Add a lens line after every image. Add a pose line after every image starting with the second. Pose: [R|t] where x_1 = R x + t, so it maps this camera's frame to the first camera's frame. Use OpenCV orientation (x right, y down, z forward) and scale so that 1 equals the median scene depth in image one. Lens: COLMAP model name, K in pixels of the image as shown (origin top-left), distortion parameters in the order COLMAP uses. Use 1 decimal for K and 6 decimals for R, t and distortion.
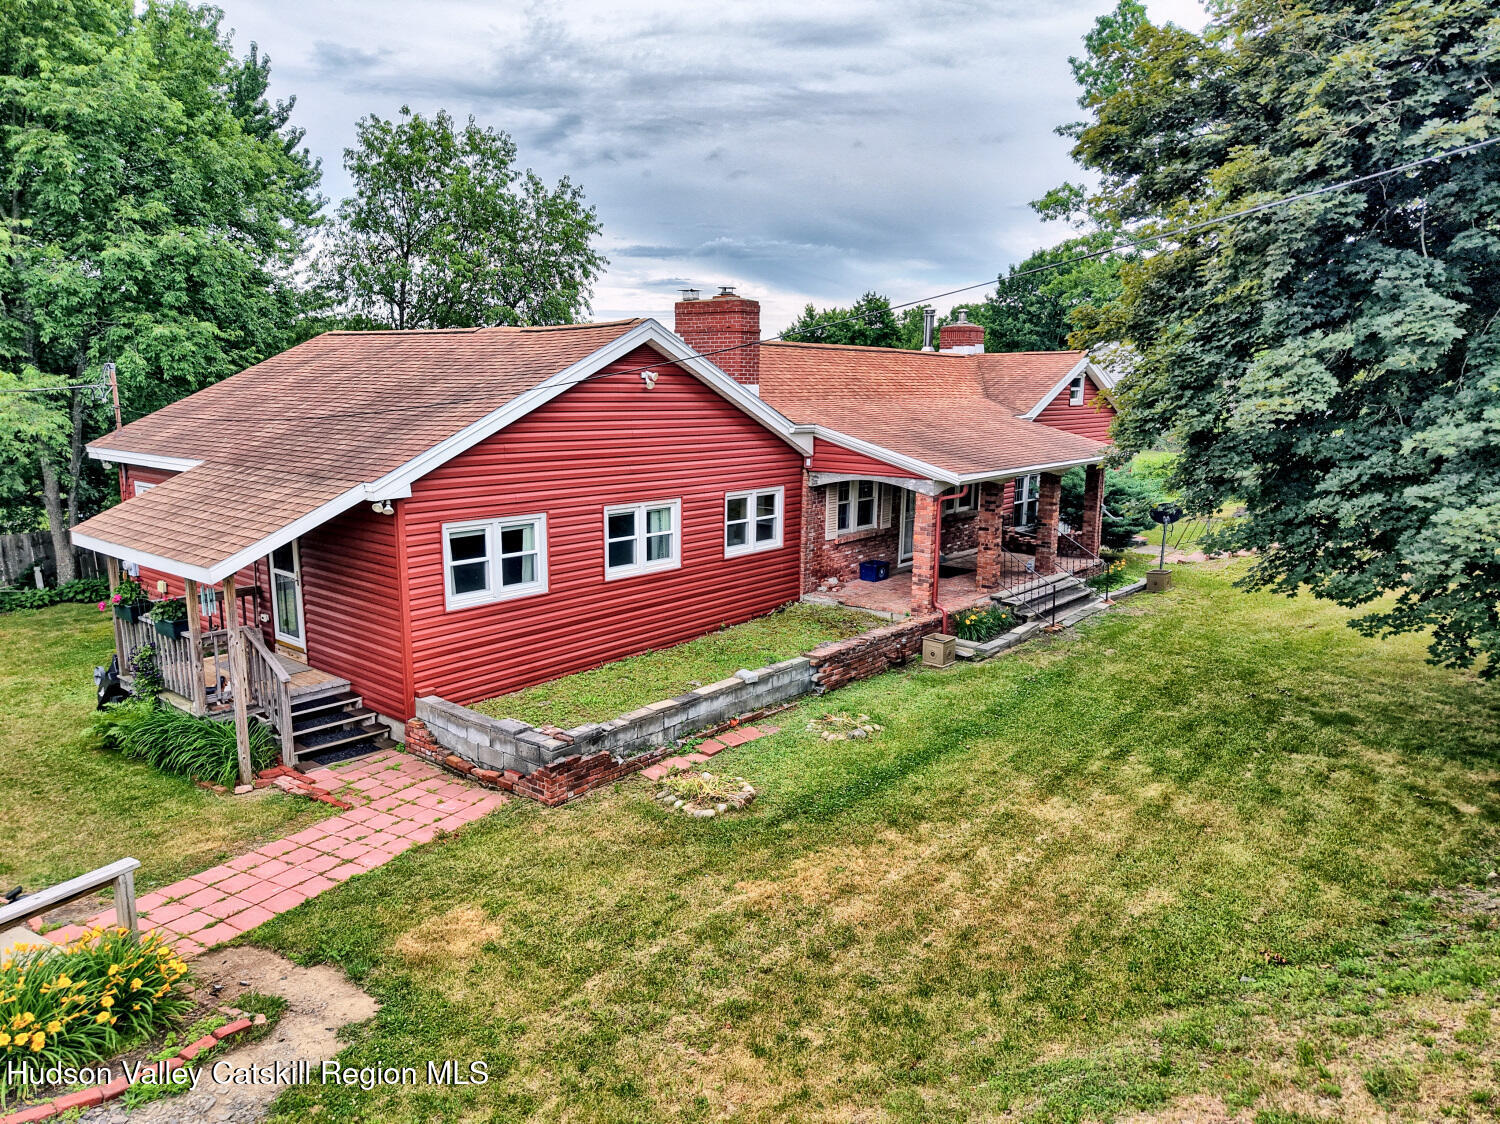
lens RADIAL K [[1003.6, 0, 748.2], [0, 1003.6, 566.9], [0, 0, 1]] dist [0.021859, -0.024686]
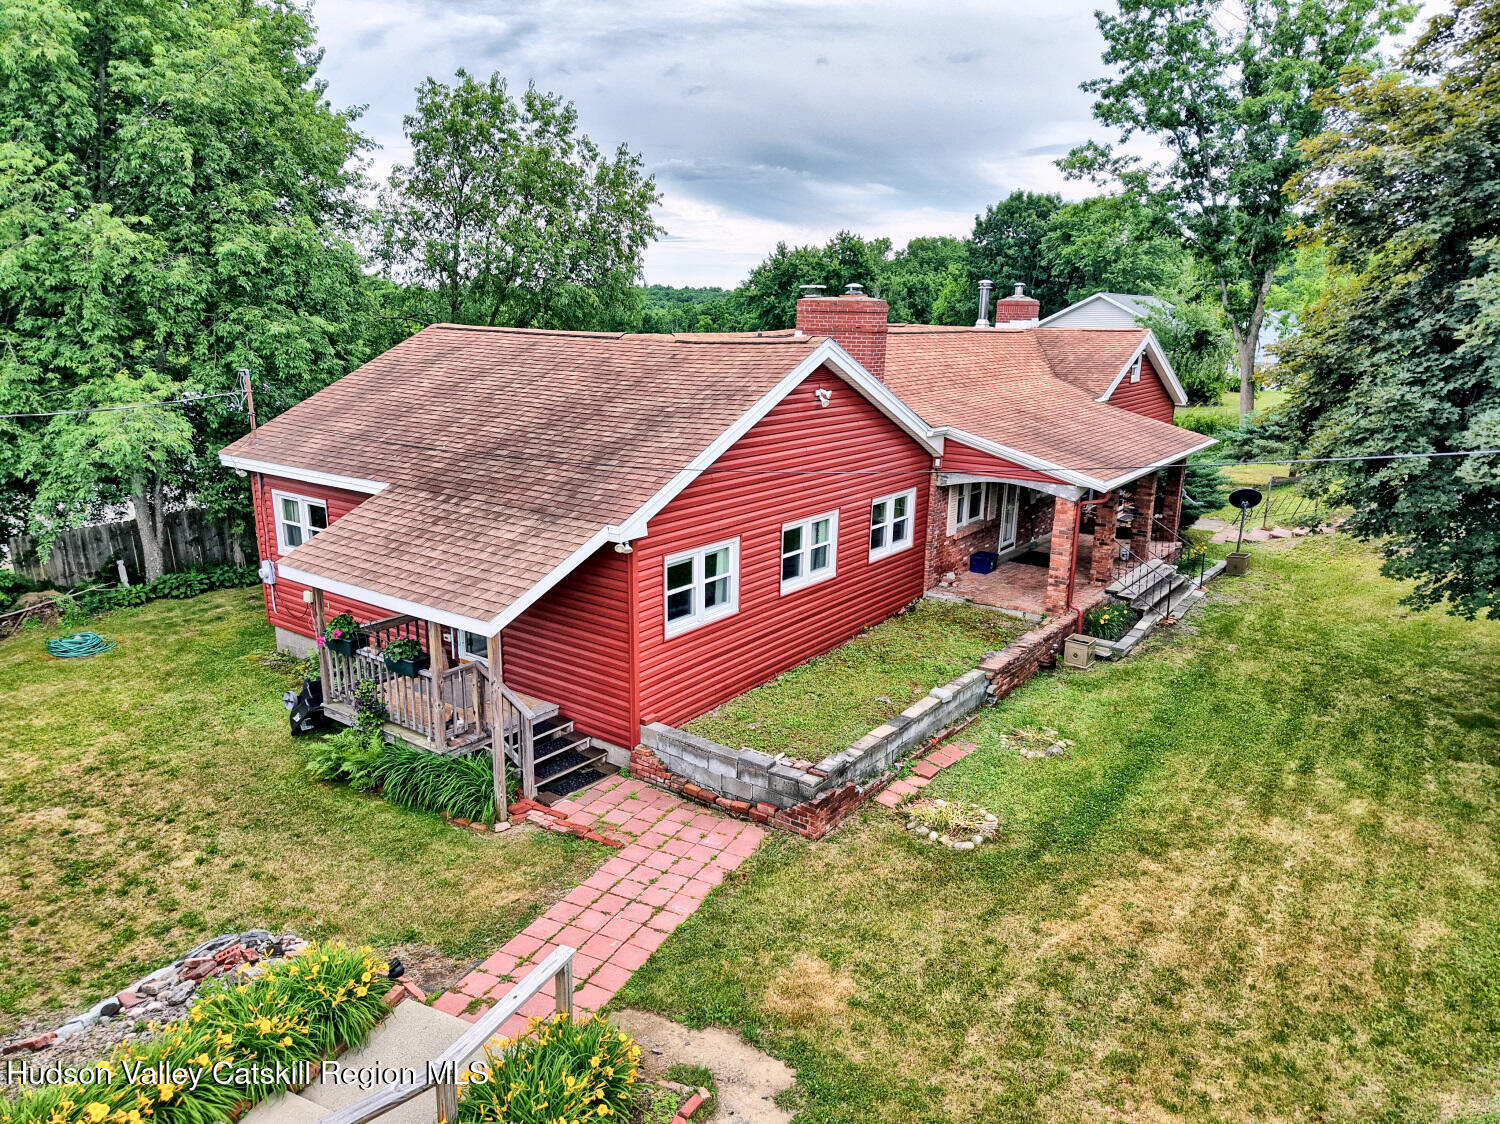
lens RADIAL K [[1003.6, 0, 758.0], [0, 1003.6, 570.5], [0, 0, 1]] dist [0.021859, -0.024686]
pose [[0.998350, -0.010218, 0.056504, -0.218128], [0.006361, 0.997664, 0.068013, -0.079662], [-0.057067, -0.067541, 0.996083, -0.013563]]
